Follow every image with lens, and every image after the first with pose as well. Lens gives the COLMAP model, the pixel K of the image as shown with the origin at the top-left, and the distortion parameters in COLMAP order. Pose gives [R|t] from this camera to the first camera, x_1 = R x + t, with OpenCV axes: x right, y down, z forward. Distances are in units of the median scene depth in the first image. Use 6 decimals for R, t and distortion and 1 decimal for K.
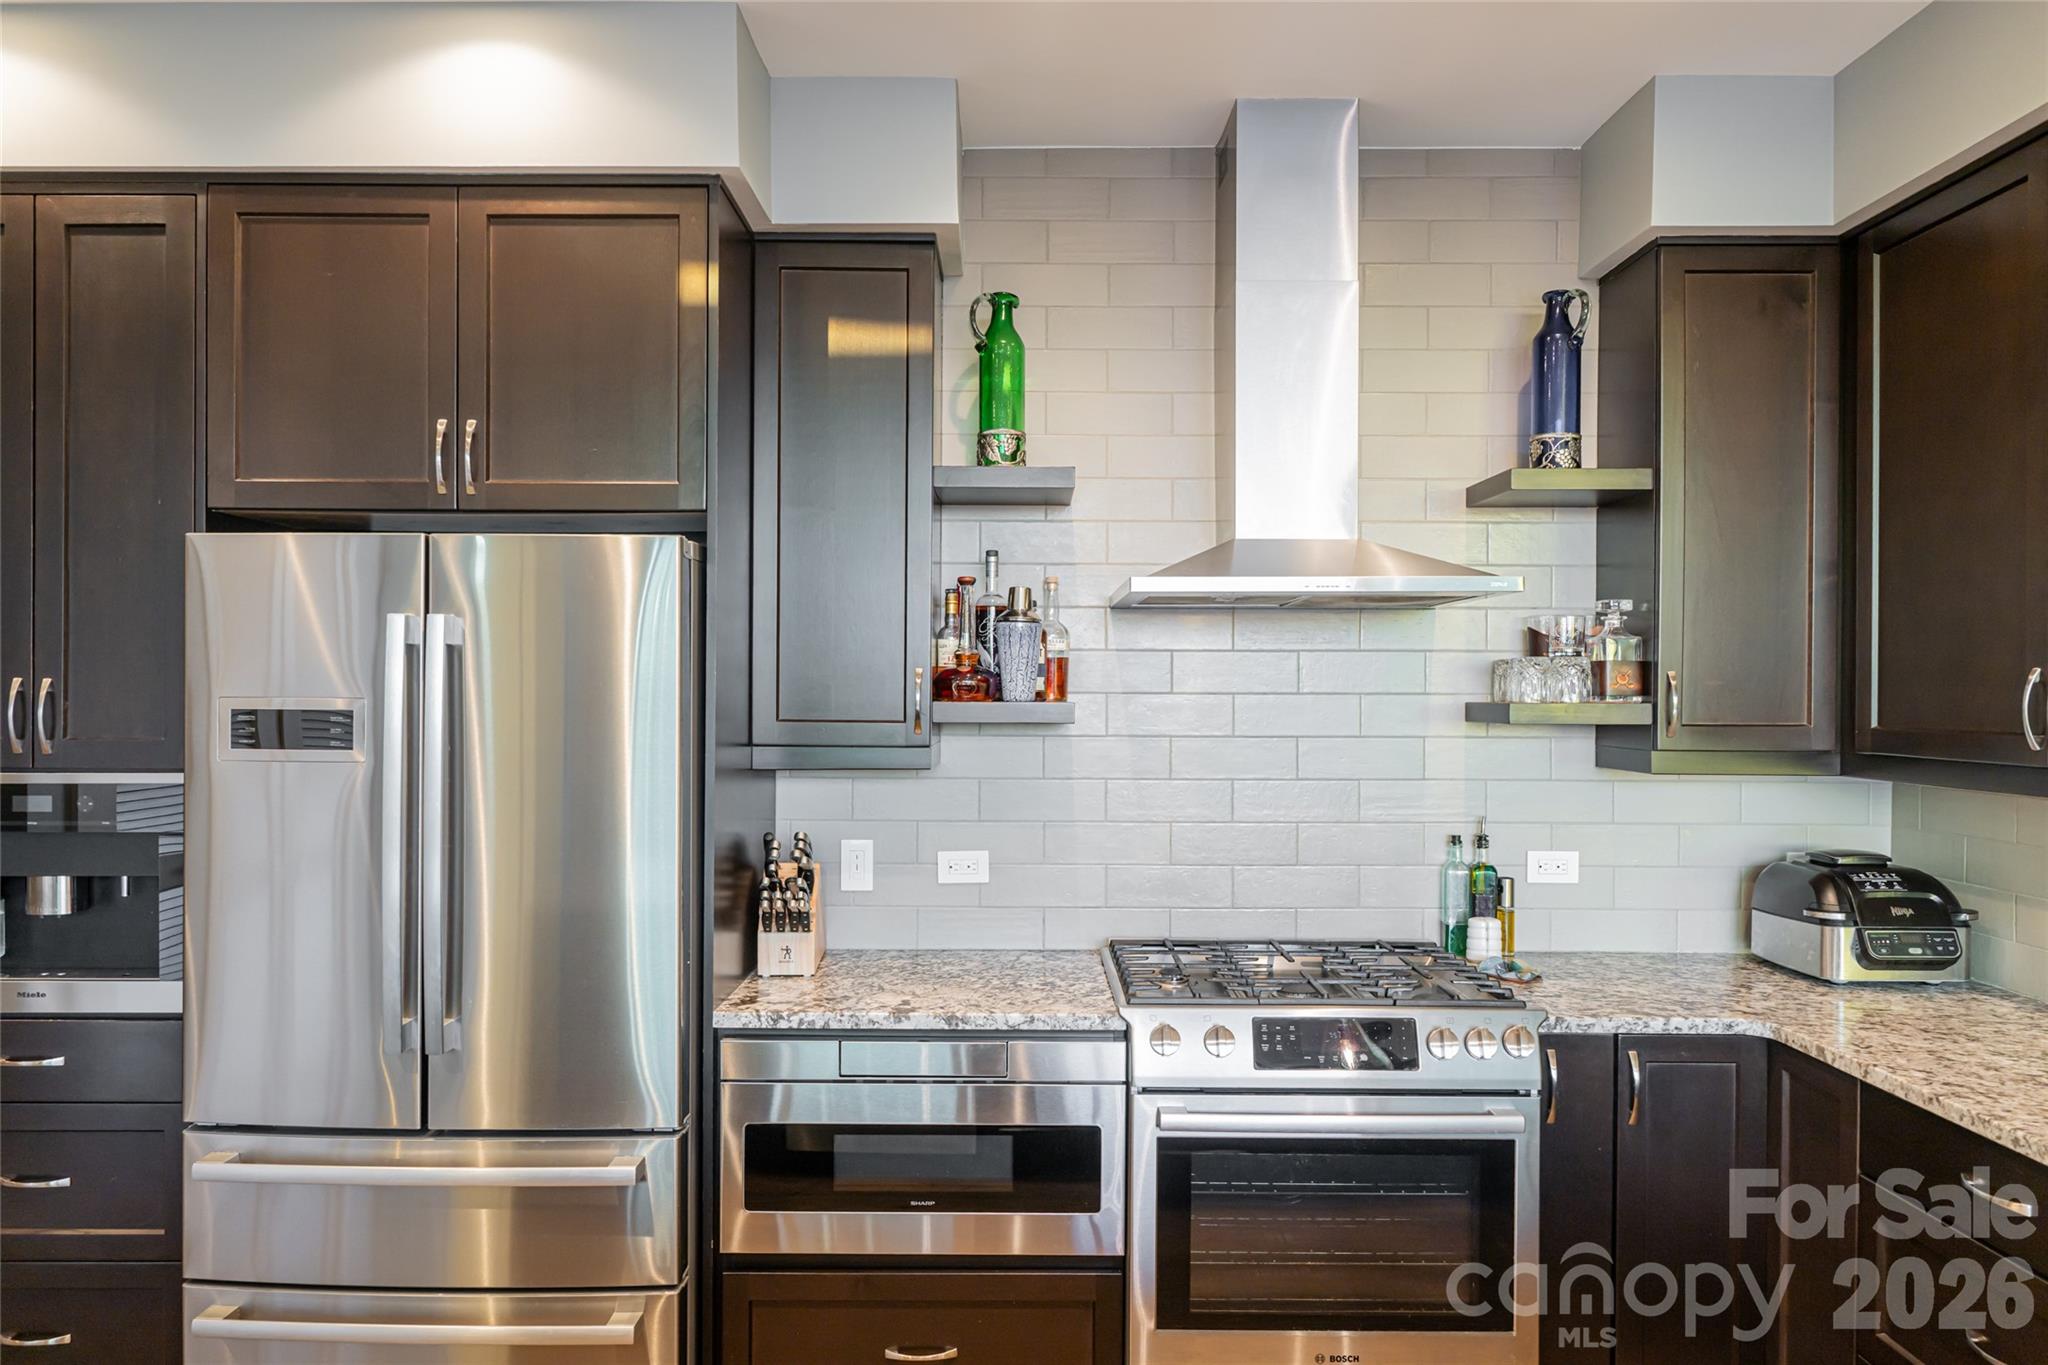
lens RADIAL K [[1374.0, 0, 1024.0], [0, 1374.0, 682.5], [0, 0, 1]] dist [0.003748, 0.000731]
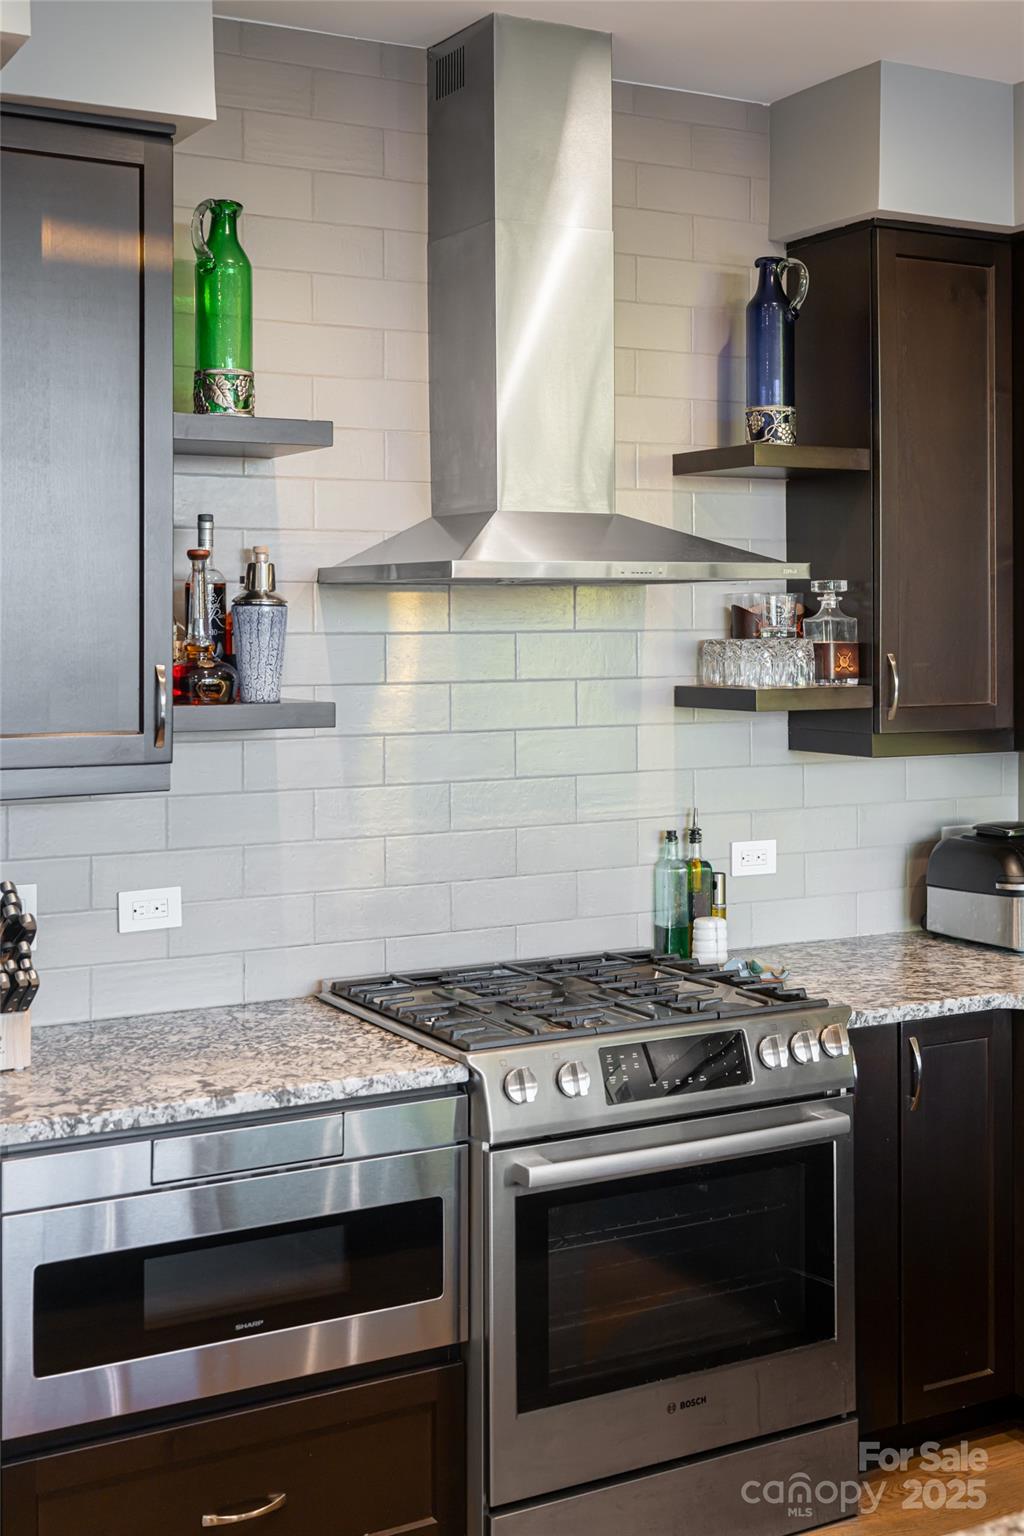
lens RADIAL K [[1861.1, 0, 512.0], [0, 1861.1, 586.2], [0, 0, 1]] dist [-0.000202, 0.008781]
pose [[0.873713, 0.001256, 0.486440, -0.416385], [0.005458, 0.999908, -0.012385, -0.041020], [-0.486411, 0.013476, 0.873626, -0.045324]]
